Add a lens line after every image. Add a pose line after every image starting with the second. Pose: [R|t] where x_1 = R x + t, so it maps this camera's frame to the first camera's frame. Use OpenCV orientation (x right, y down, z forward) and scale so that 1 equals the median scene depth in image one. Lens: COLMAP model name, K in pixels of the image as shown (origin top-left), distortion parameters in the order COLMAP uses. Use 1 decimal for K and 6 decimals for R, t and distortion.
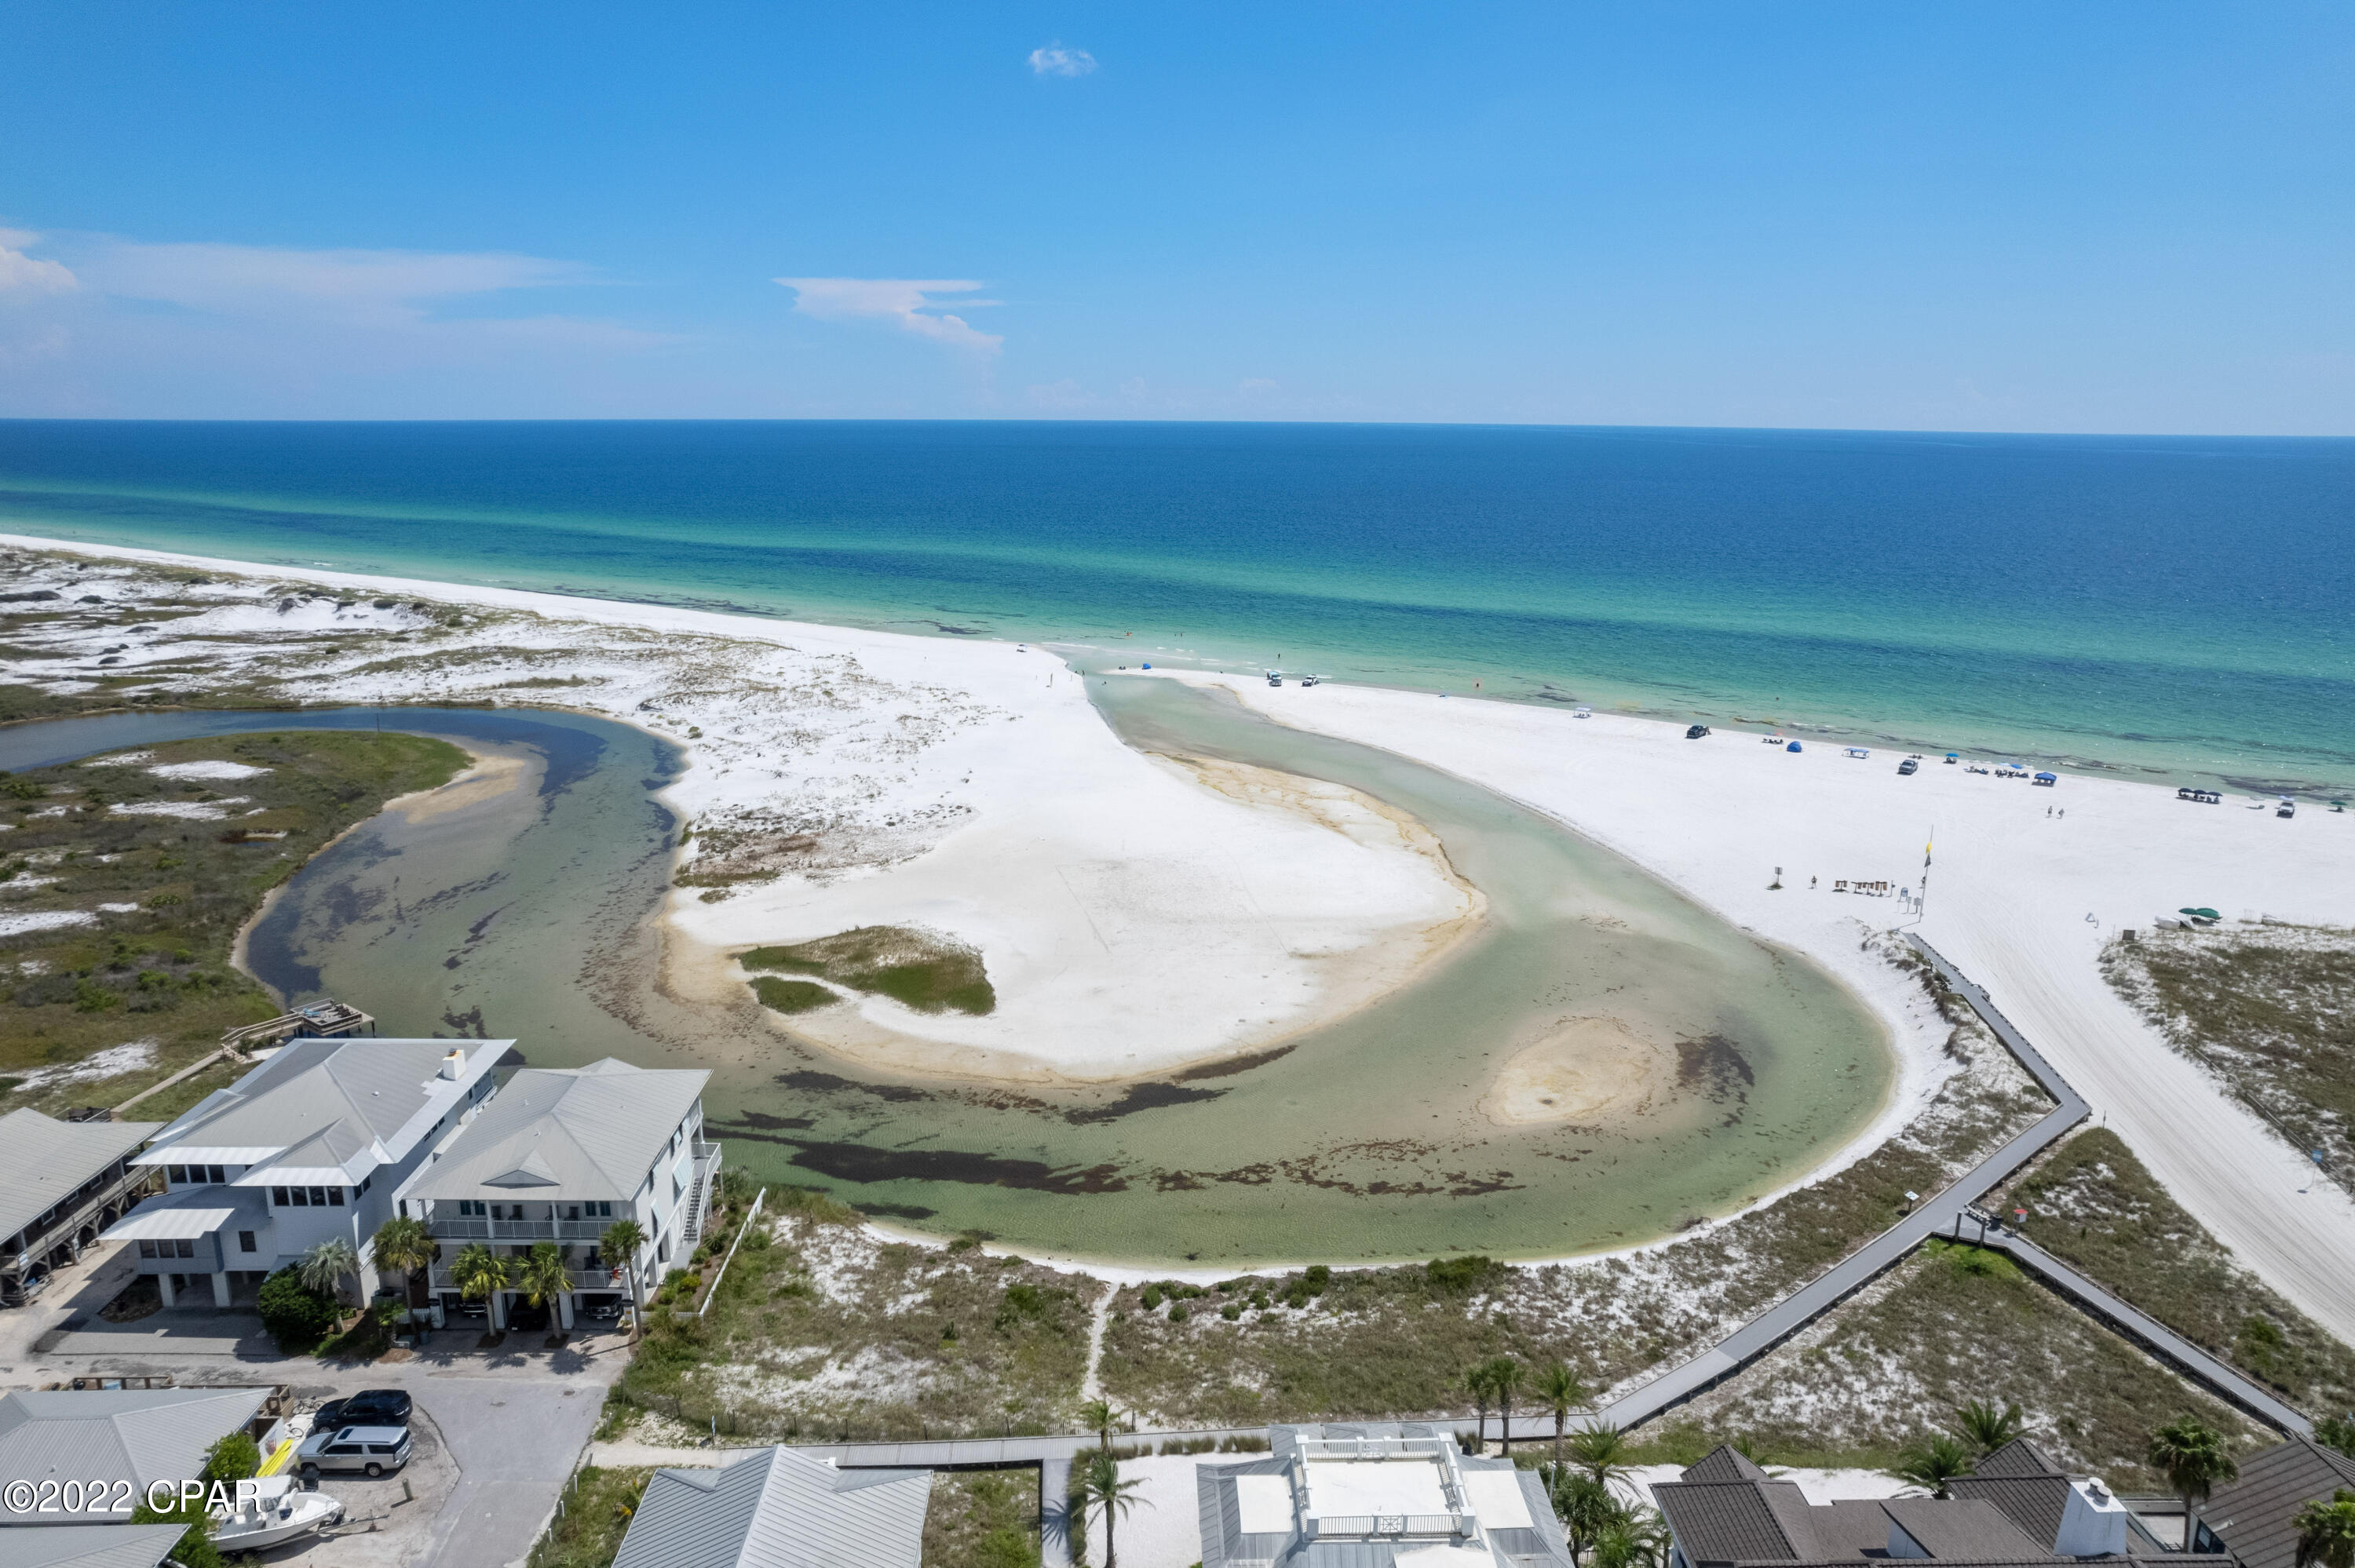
lens RADIAL K [[1549.3, 0, 1173.9], [0, 1549.3, 787.3], [0, 0, 1]] dist [-0.086111, 0.088166]
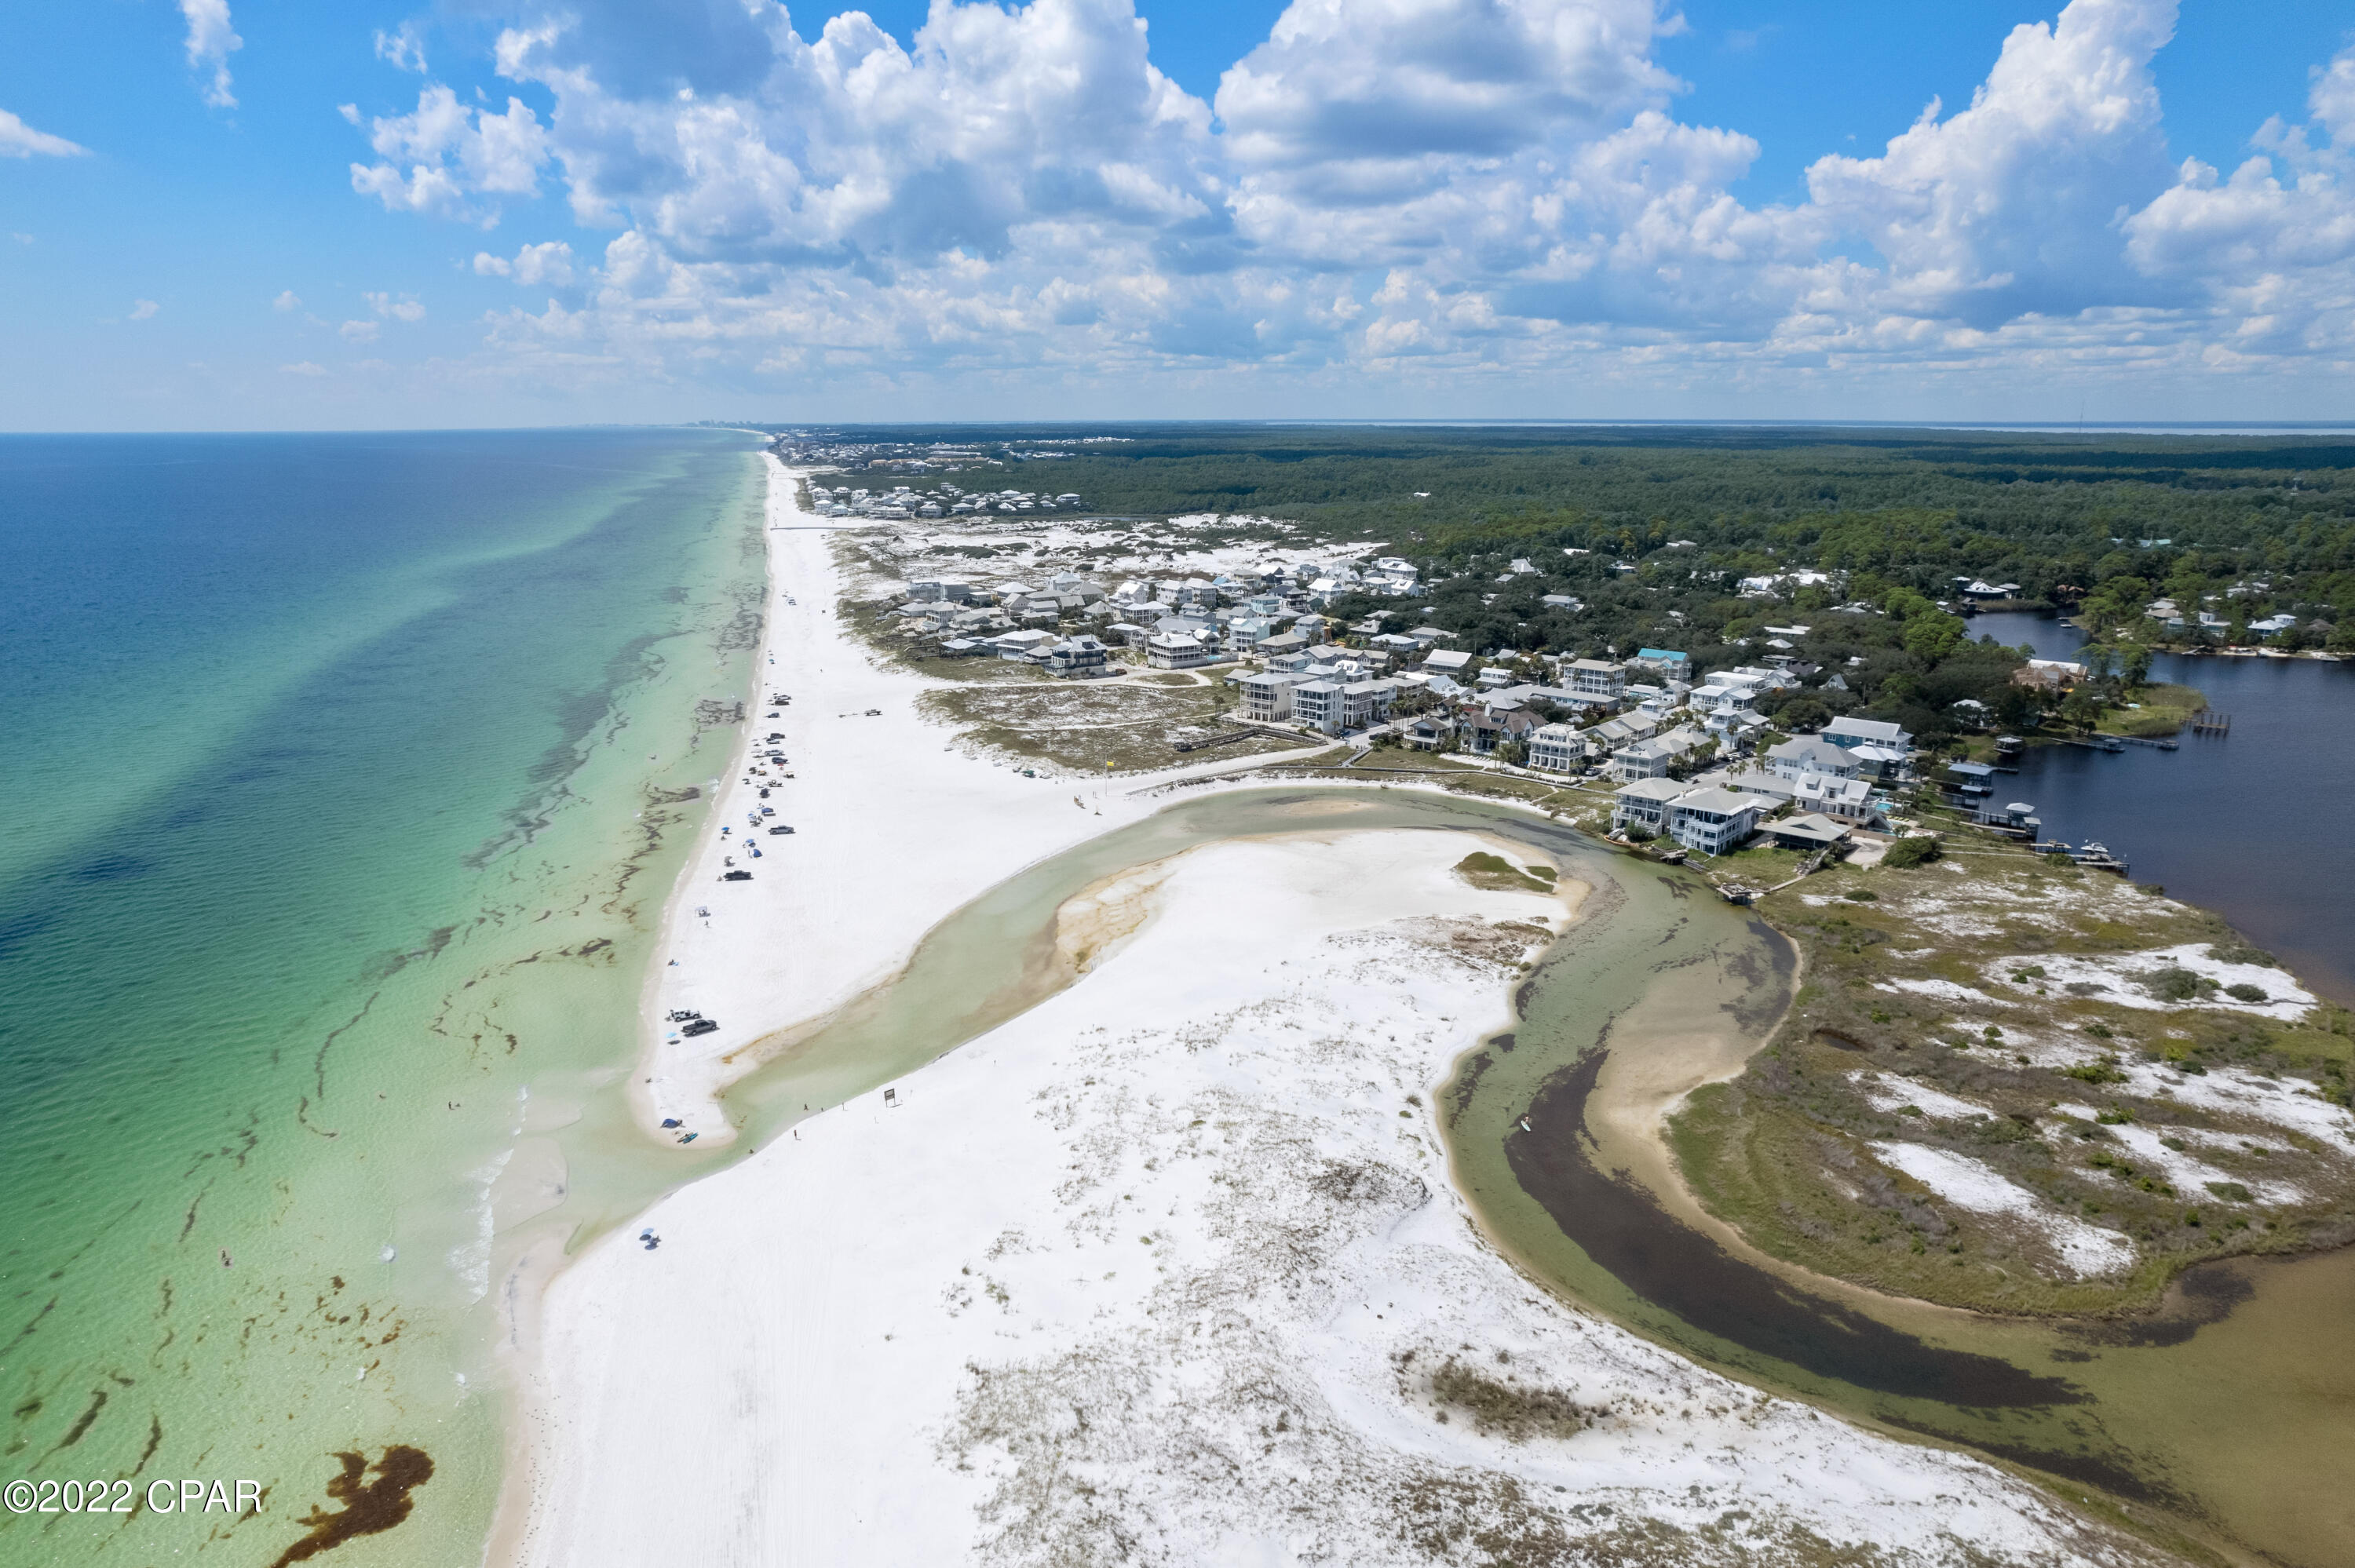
lens RADIAL K [[1495.7, 0, 1171.7], [0, 1495.7, 803.3], [0, 0, 1]] dist [-0.067892, 0.056252]
pose [[-0.731622, -0.177457, 0.658208, -0.899694], [0.157576, 0.895355, 0.416544, -0.681387], [-0.663249, 0.408471, -0.627099, 1.897133]]
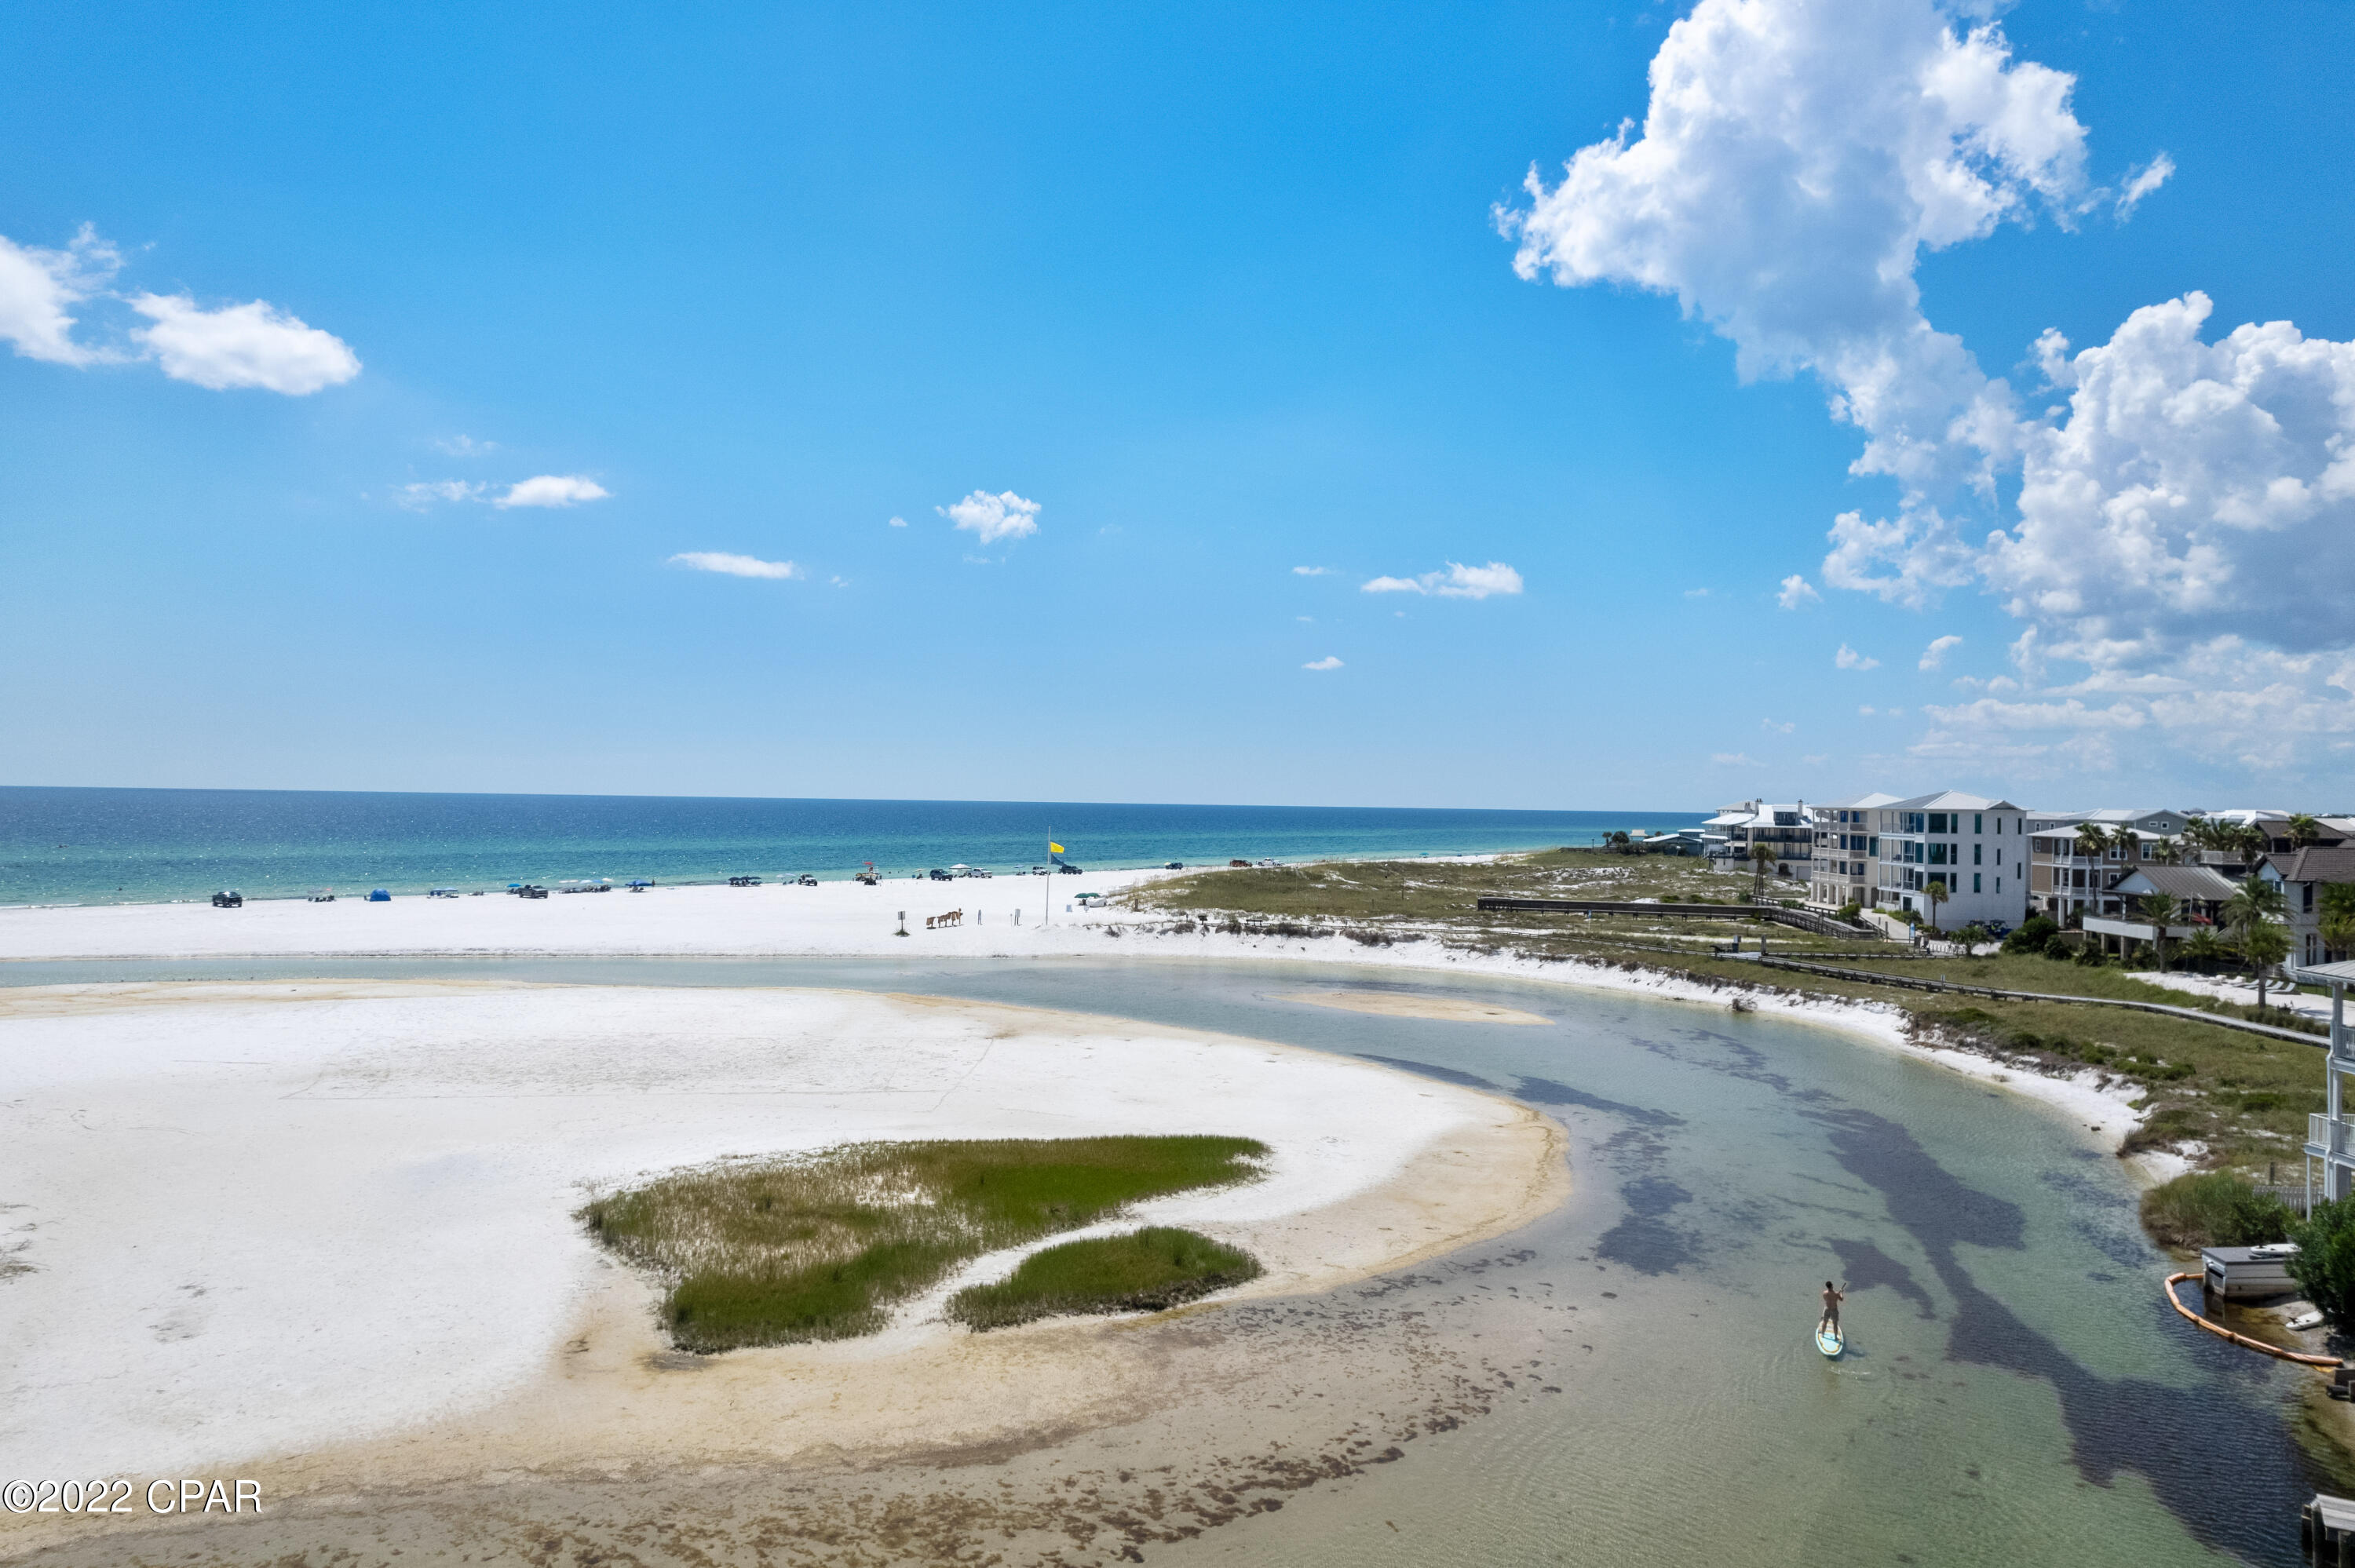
lens RADIAL K [[1499.7, 0, 1173.8], [0, 1499.7, 790.3], [0, 0, 1]] dist [-0.075198, 0.070512]
pose [[0.068024, 0.006254, 0.997664, -0.397370], [0.223960, 0.974364, -0.021379, 0.029047], [-0.972222, 0.224891, 0.064879, 0.653920]]
